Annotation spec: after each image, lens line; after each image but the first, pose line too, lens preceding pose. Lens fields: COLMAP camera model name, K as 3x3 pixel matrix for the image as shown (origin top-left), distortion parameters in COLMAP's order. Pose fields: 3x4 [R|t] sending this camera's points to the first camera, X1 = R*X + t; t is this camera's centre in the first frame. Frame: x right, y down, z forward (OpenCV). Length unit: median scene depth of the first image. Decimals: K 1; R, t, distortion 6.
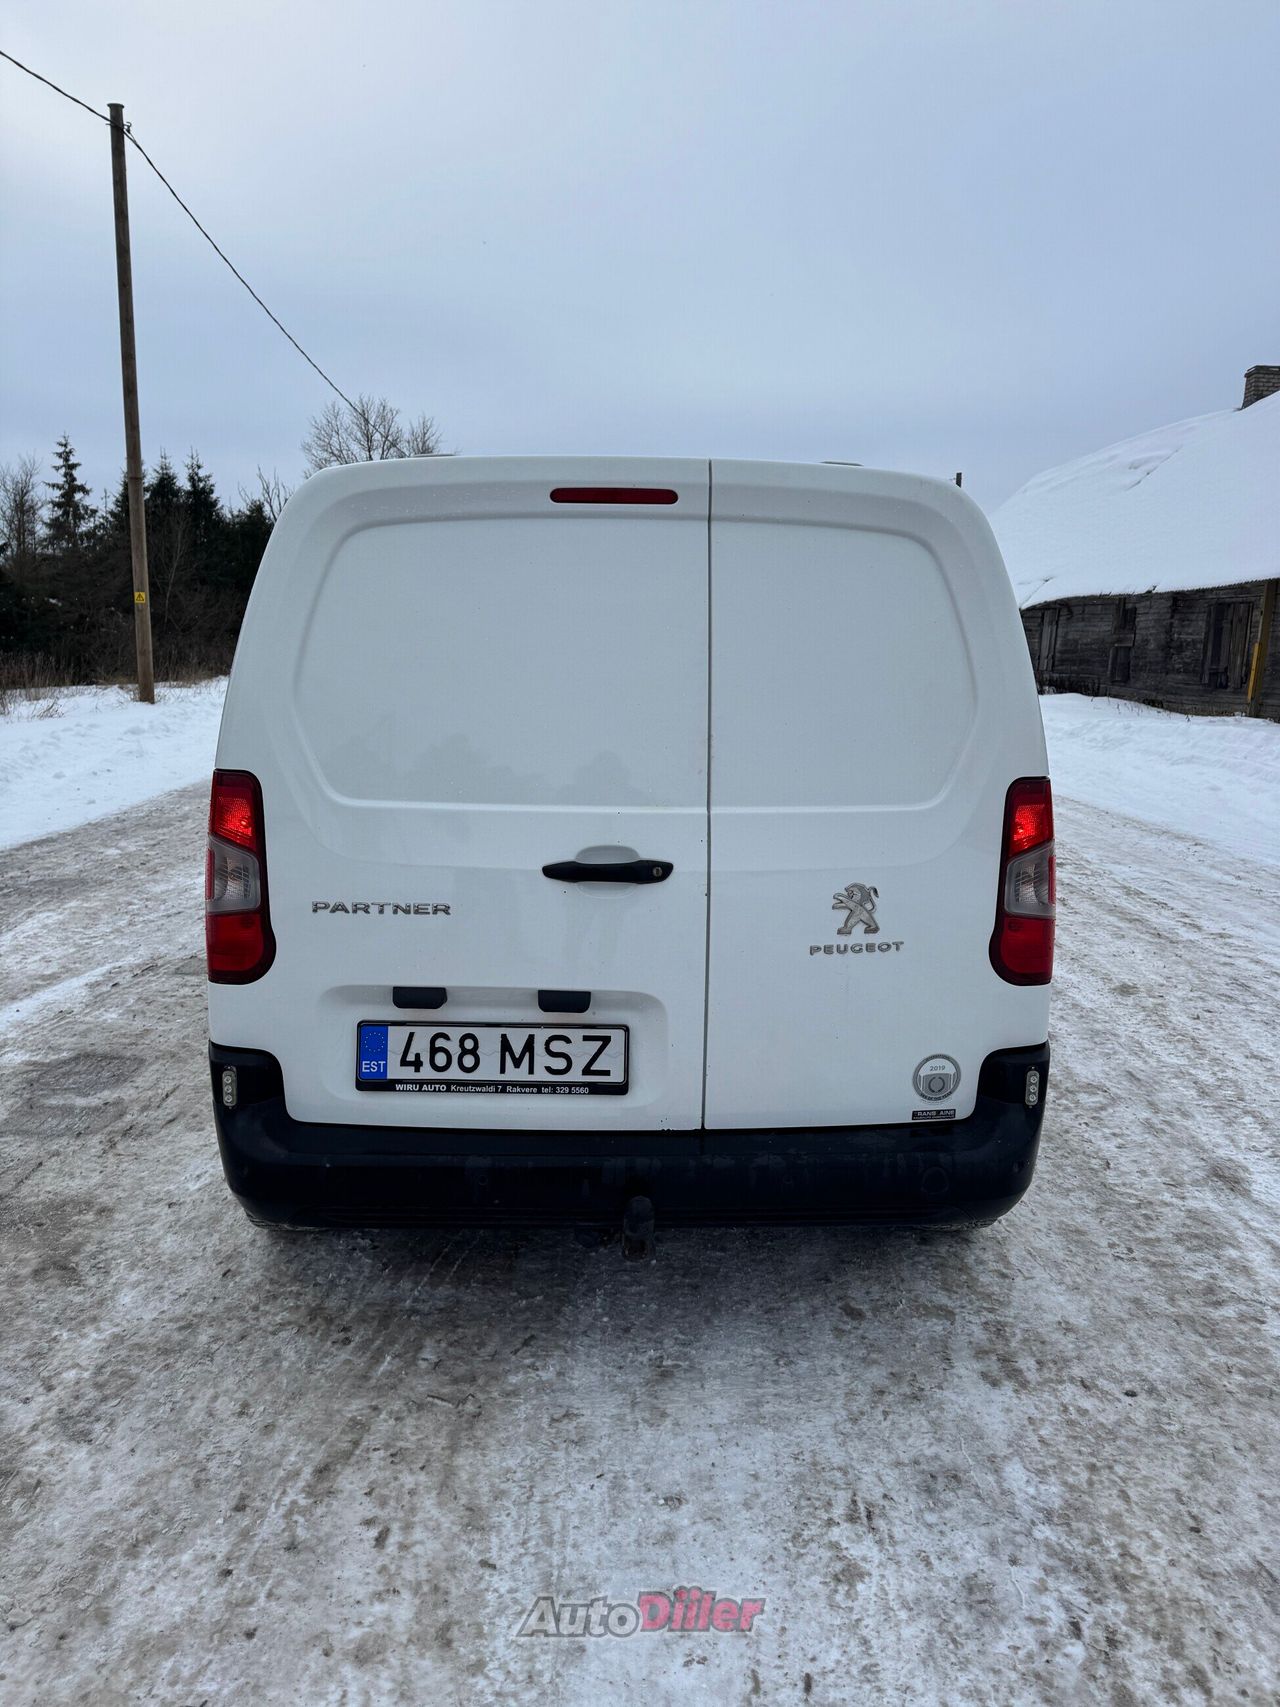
lens RADIAL K [[1198.1, 0, 634.6], [0, 1198.1, 850.4], [0, 0, 1]] dist [0.022072, -0.019321]
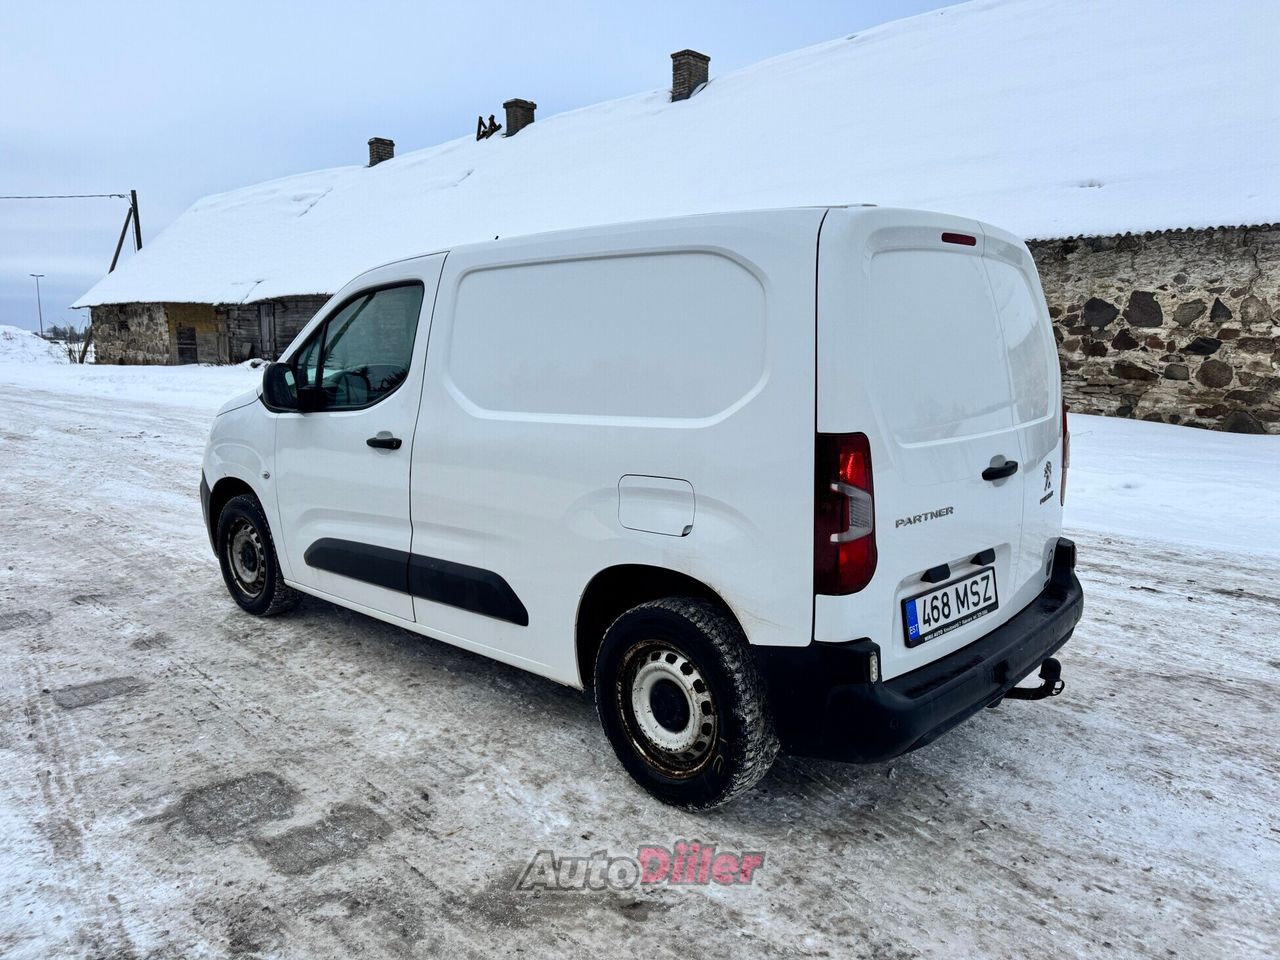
lens RADIAL K [[898.4, 0, 639.0], [0, 898.4, 488.6], [0, 0, 1]] dist [0.022072, -0.019321]
pose [[0.699349, -0.136996, 0.701530, -1.142493], [0.134563, 0.989146, 0.059017, -0.091488], [-0.702000, 0.053126, 0.710192, 0.443818]]
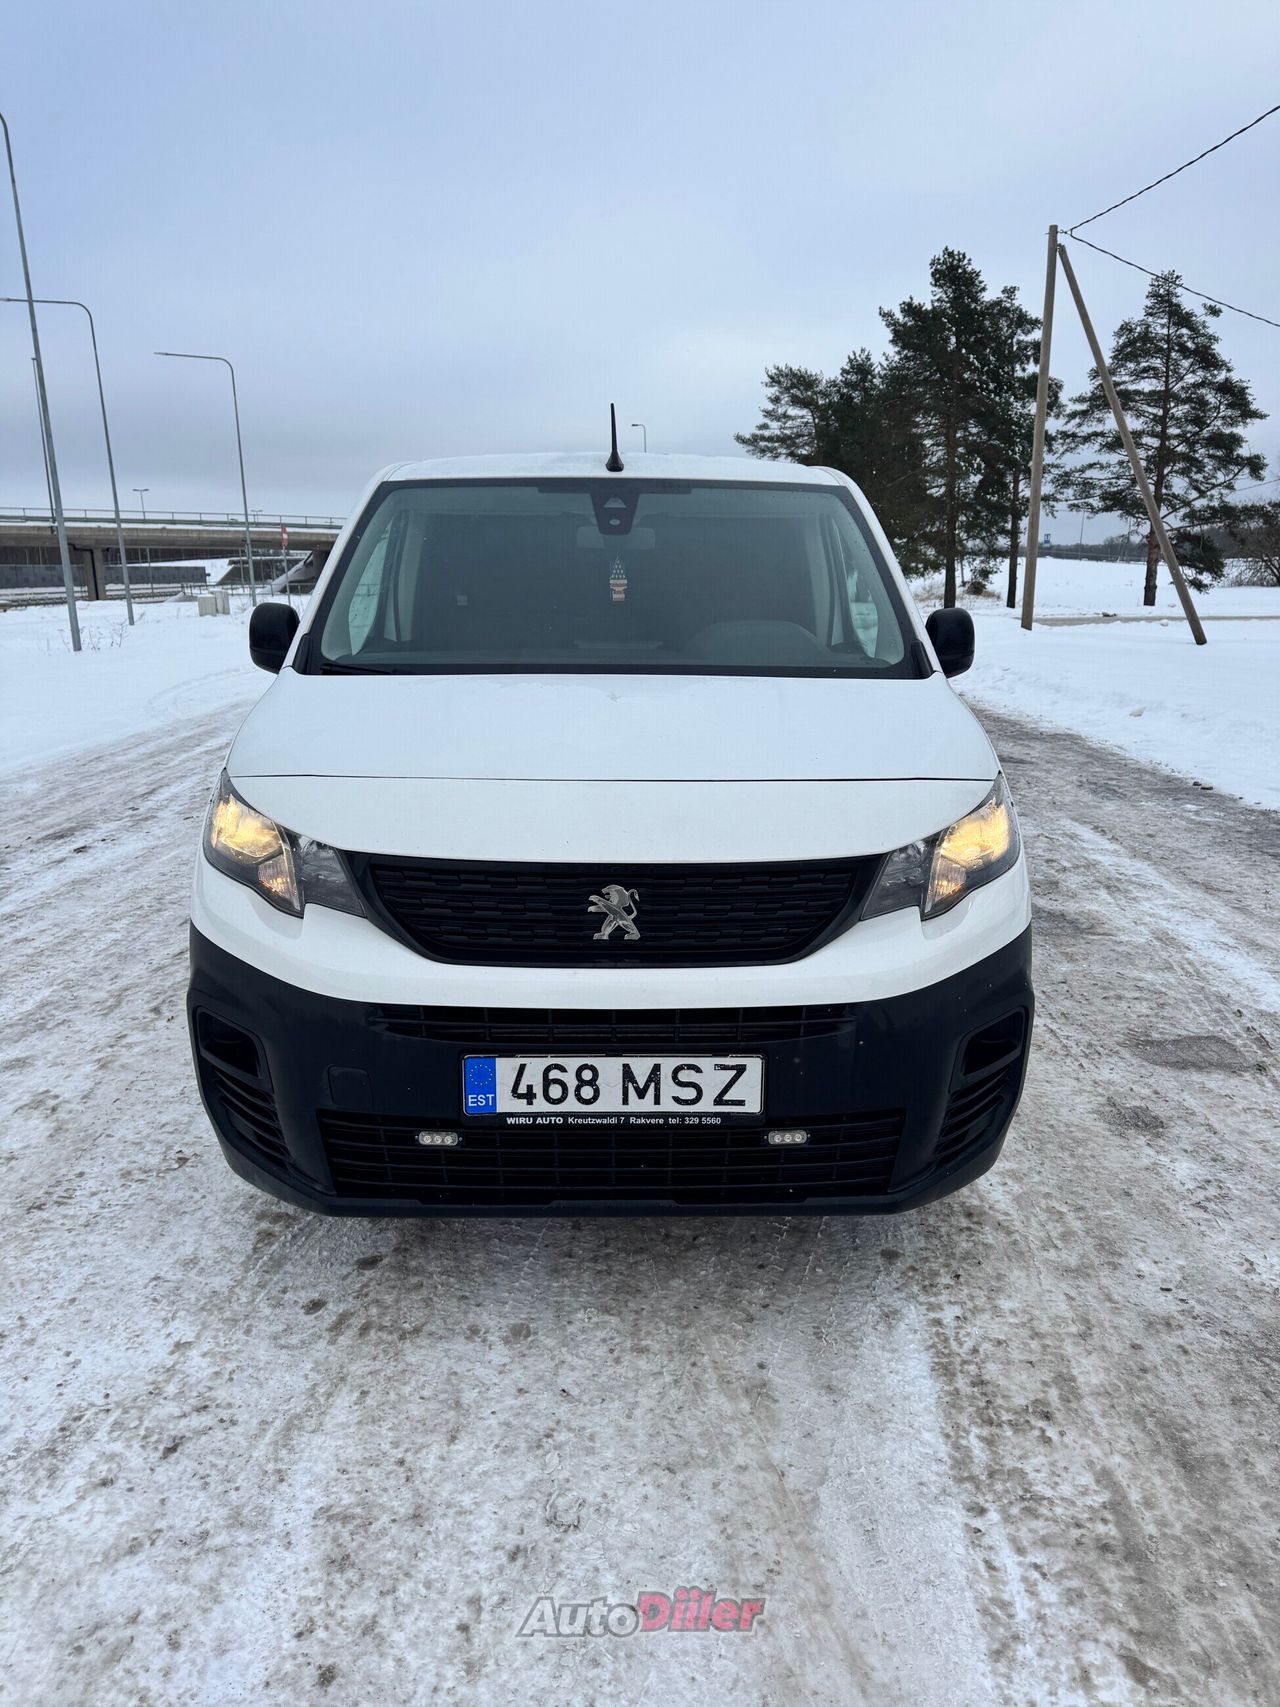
lens RADIAL K [[1198.1, 0, 645.2], [0, 1198.1, 855.9], [0, 0, 1]] dist [0.022072, -0.019321]
pose [[-0.999819, -0.018060, 0.006043, -0.089301], [-0.014182, 0.917865, 0.396640, -0.595441], [-0.012710, 0.396482, -0.917954, 3.456443]]
